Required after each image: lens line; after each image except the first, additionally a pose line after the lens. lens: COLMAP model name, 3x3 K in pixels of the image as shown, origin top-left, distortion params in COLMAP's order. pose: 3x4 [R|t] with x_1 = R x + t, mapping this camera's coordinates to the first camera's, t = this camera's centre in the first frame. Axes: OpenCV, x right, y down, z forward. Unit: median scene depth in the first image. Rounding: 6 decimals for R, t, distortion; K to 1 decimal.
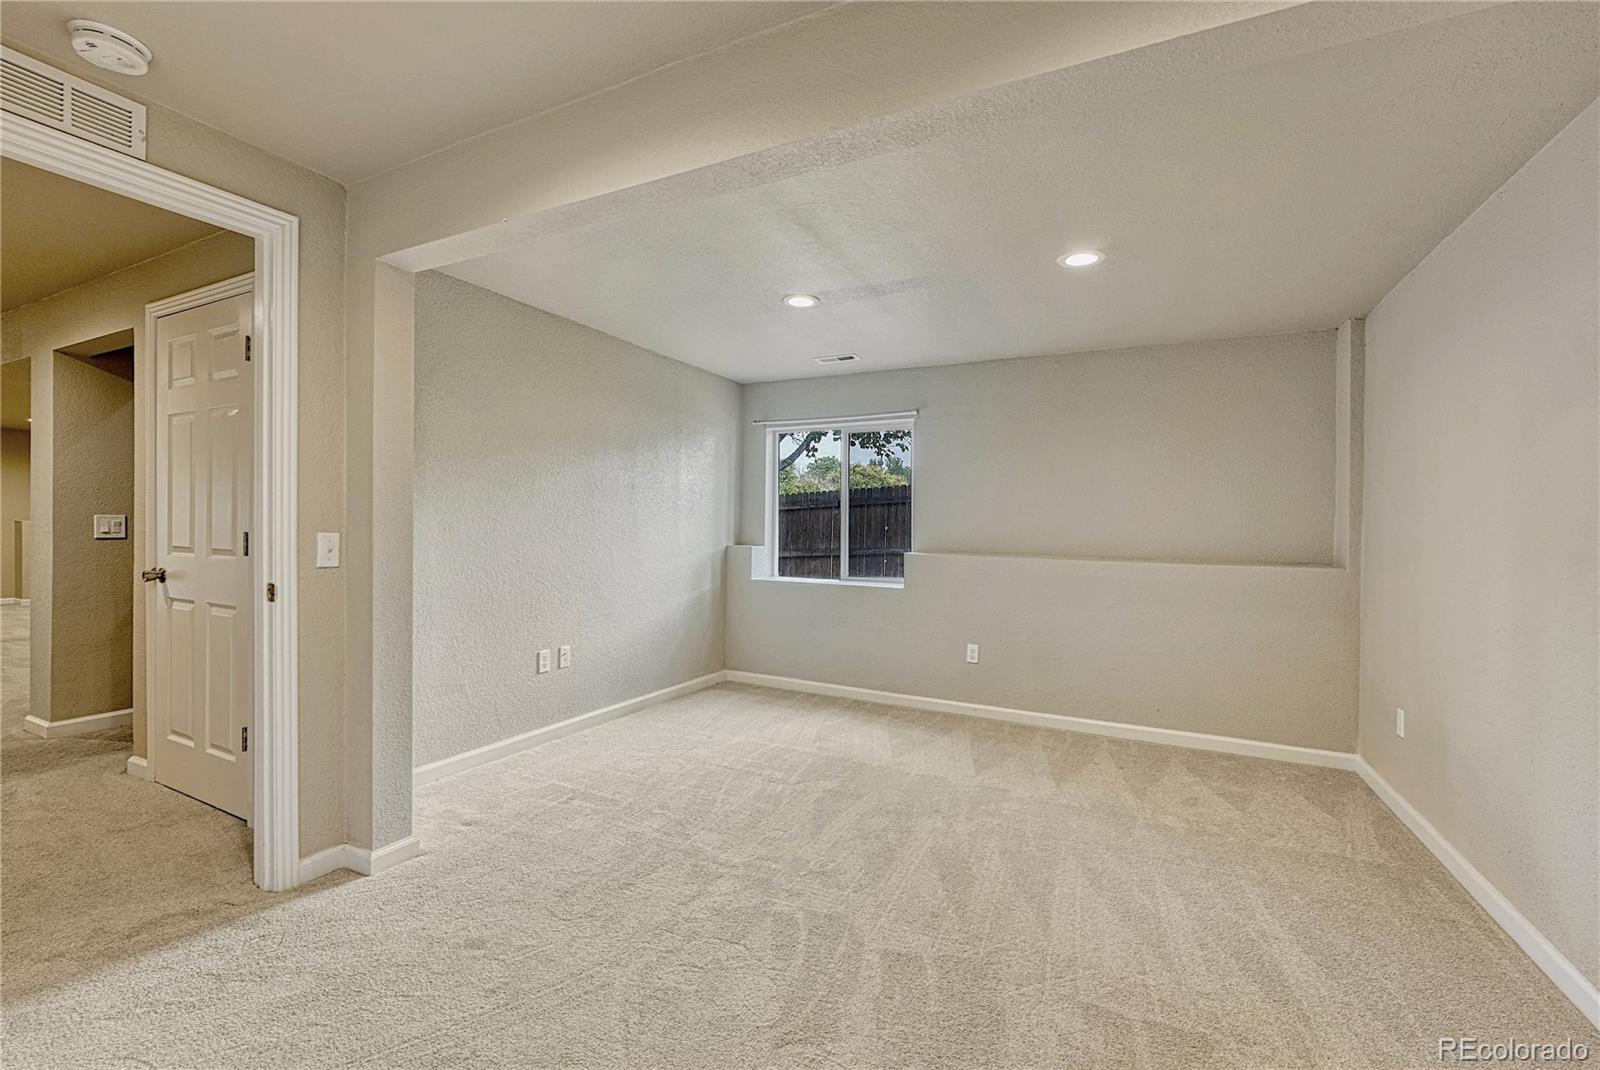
lens RADIAL K [[673.4, 0, 792.7], [0, 673.4, 537.2], [0, 0, 1]] dist [-0.009481, 0.000541]
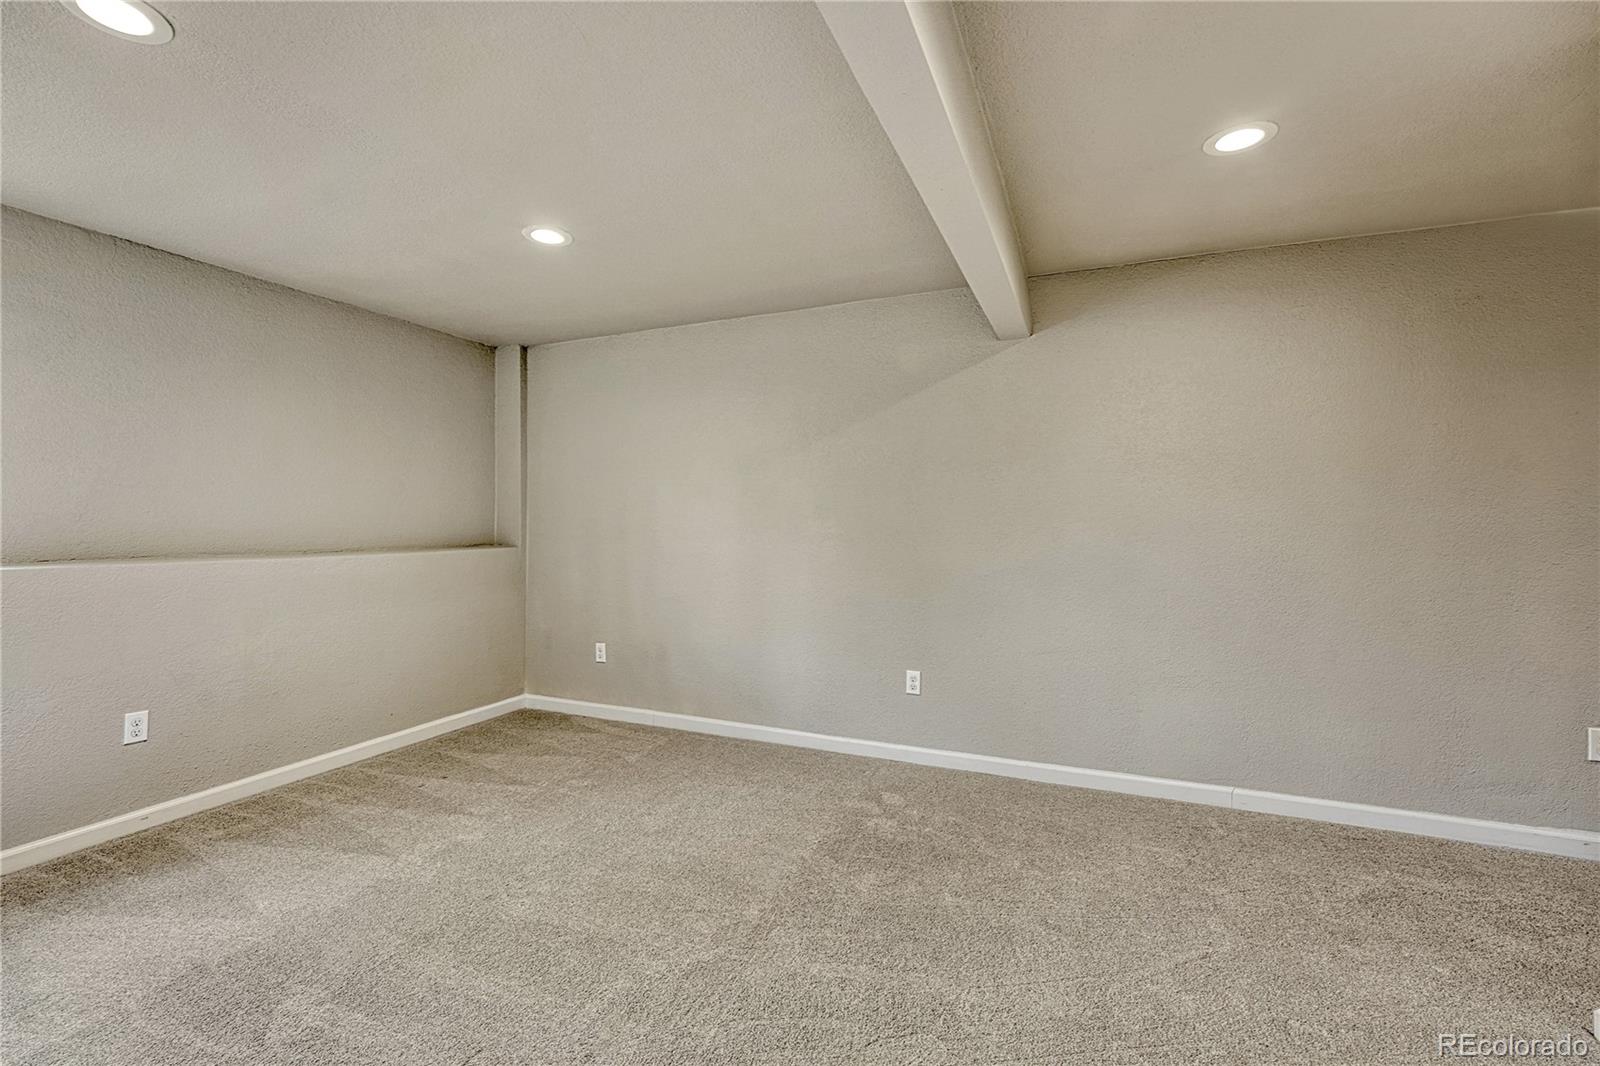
lens RADIAL K [[673.4, 0, 793.1], [0, 673.4, 521.8], [0, 0, 1]] dist [-0.009481, 0.000541]
pose [[-0.056293, -0.020142, 0.998211, -0.435983], [0.005635, 0.999774, 0.020491, -0.022092], [-0.998398, 0.006779, -0.056166, 0.557769]]
